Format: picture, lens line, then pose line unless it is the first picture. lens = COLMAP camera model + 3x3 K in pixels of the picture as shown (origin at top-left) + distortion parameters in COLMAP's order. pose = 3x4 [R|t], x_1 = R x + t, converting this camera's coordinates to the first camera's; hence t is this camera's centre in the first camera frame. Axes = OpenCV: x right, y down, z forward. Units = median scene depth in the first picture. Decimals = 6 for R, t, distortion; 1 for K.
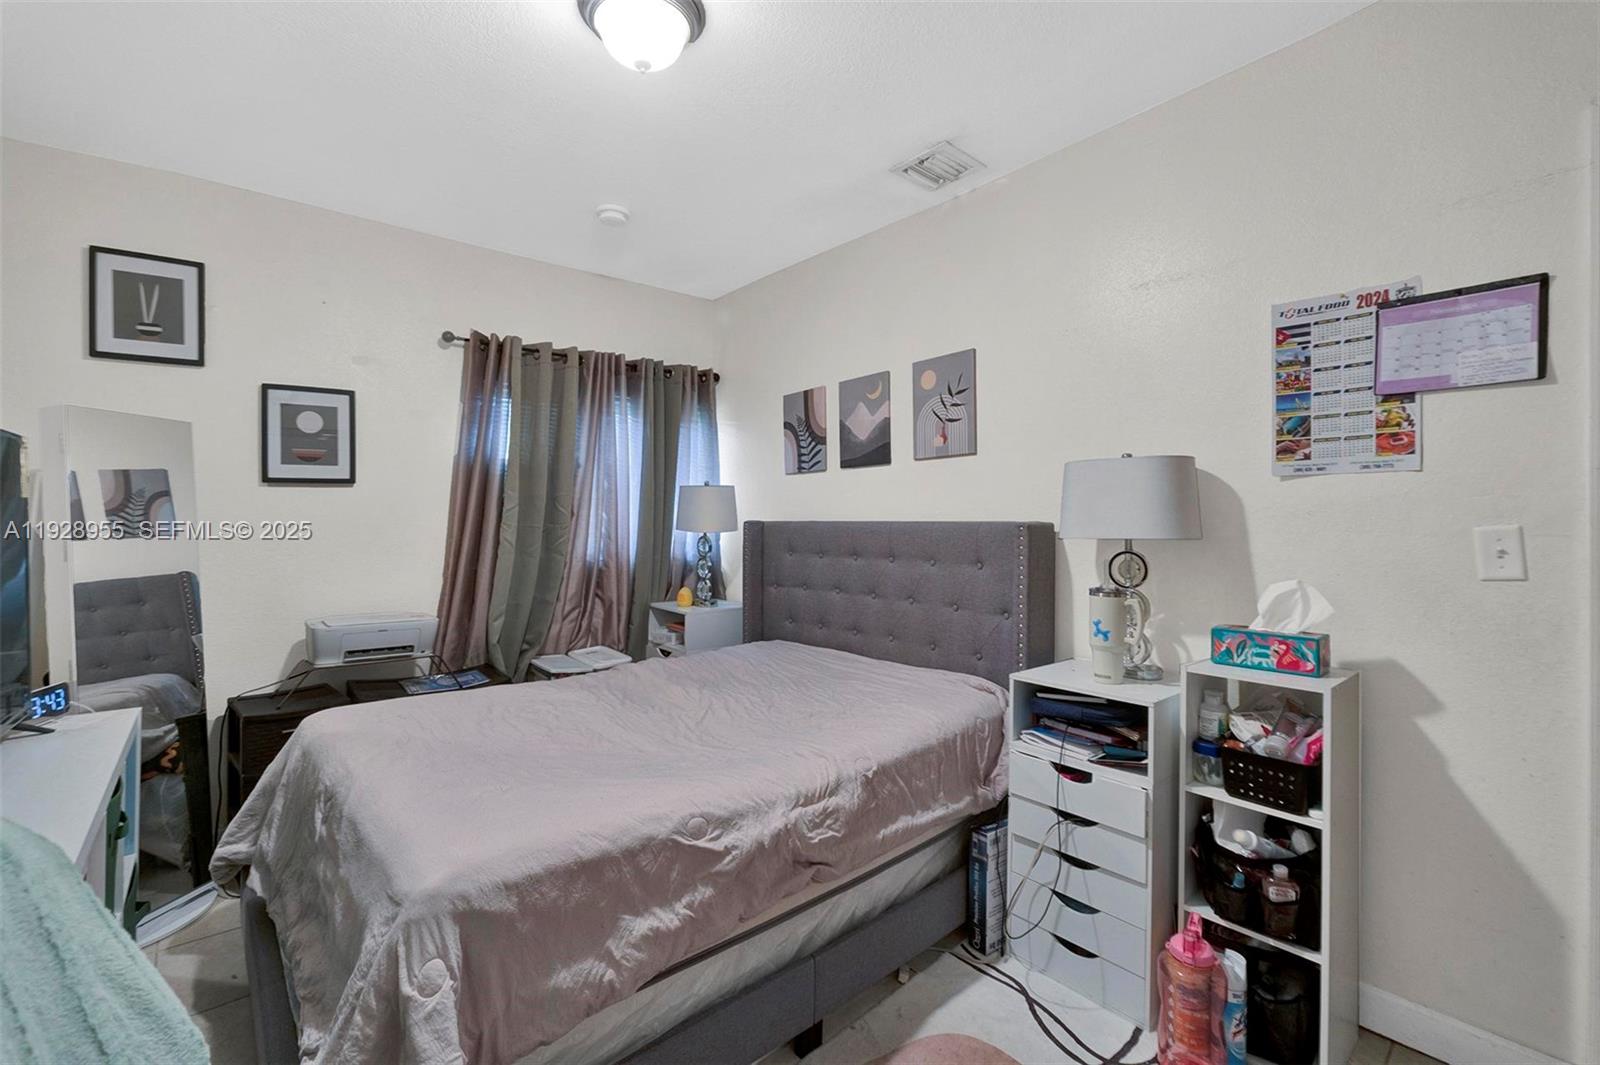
lens RADIAL K [[668.5, 0, 795.2], [0, 668.5, 522.0], [0, 0, 1]] dist [-0.003477, -0.001091]
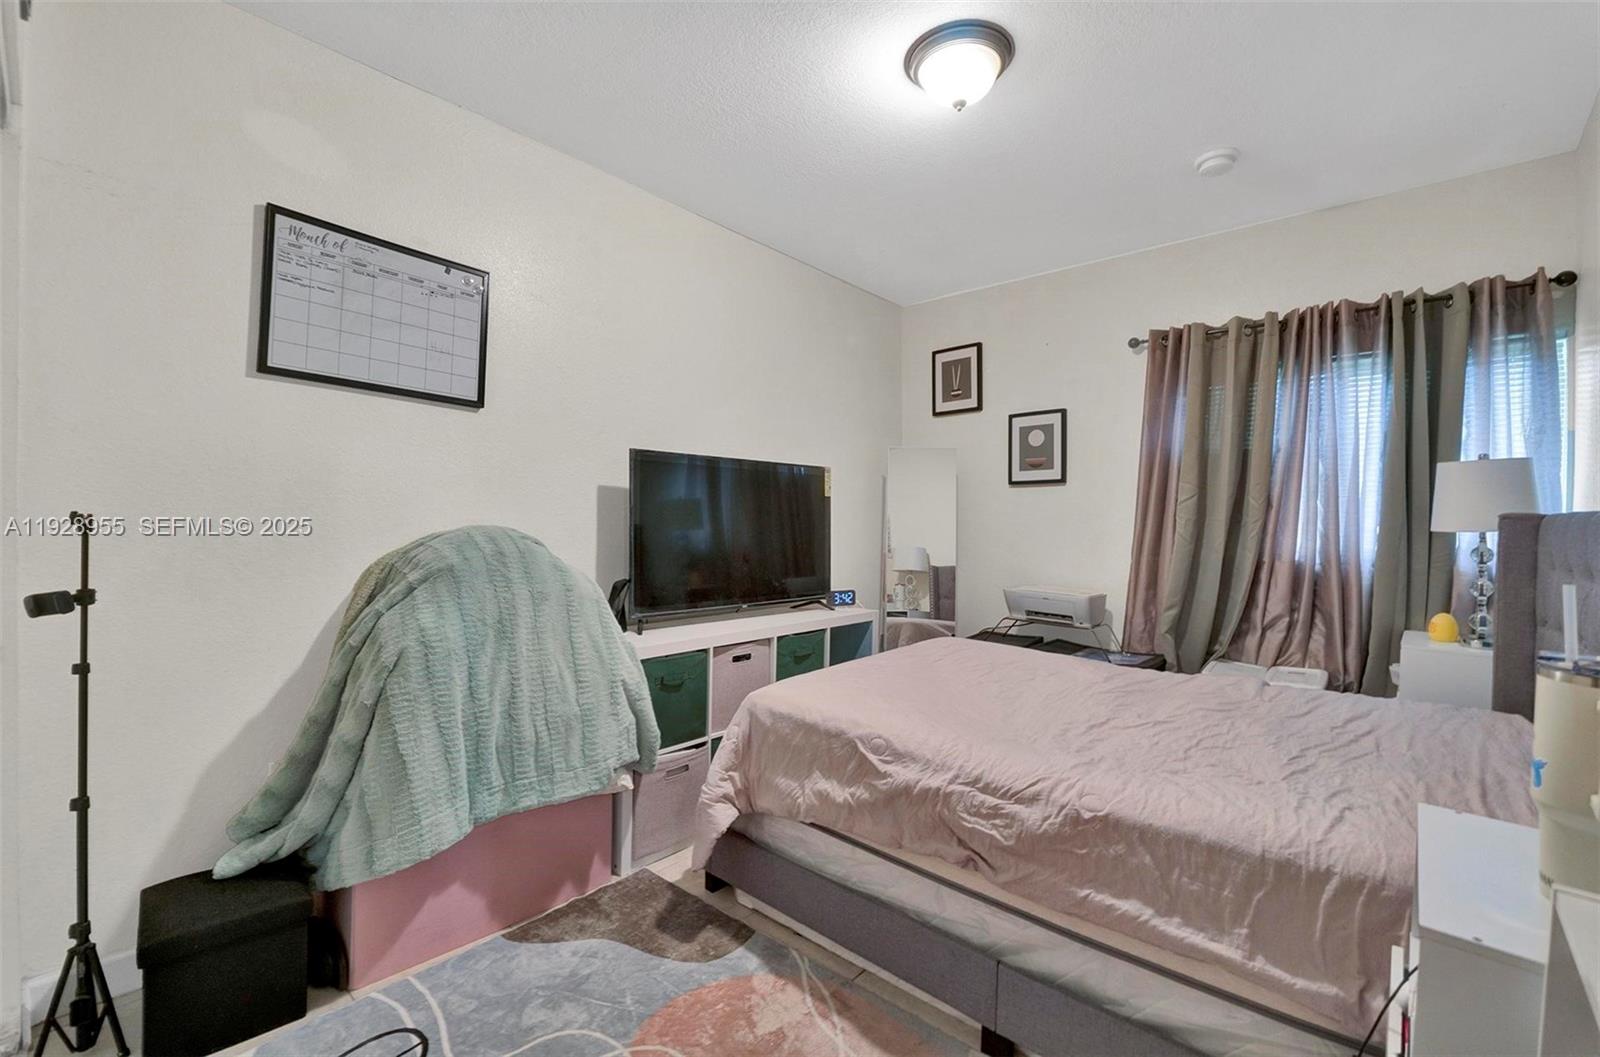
lens RADIAL K [[674.3, 0, 790.0], [0, 674.3, 522.0], [0, 0, 1]] dist [-0.003579, -0.000610]
pose [[0.142983, 0.011399, -0.989660, 0.680518], [-0.021557, 0.999732, 0.008401, 0.021646], [0.989490, 0.020132, 0.143190, 0.416221]]
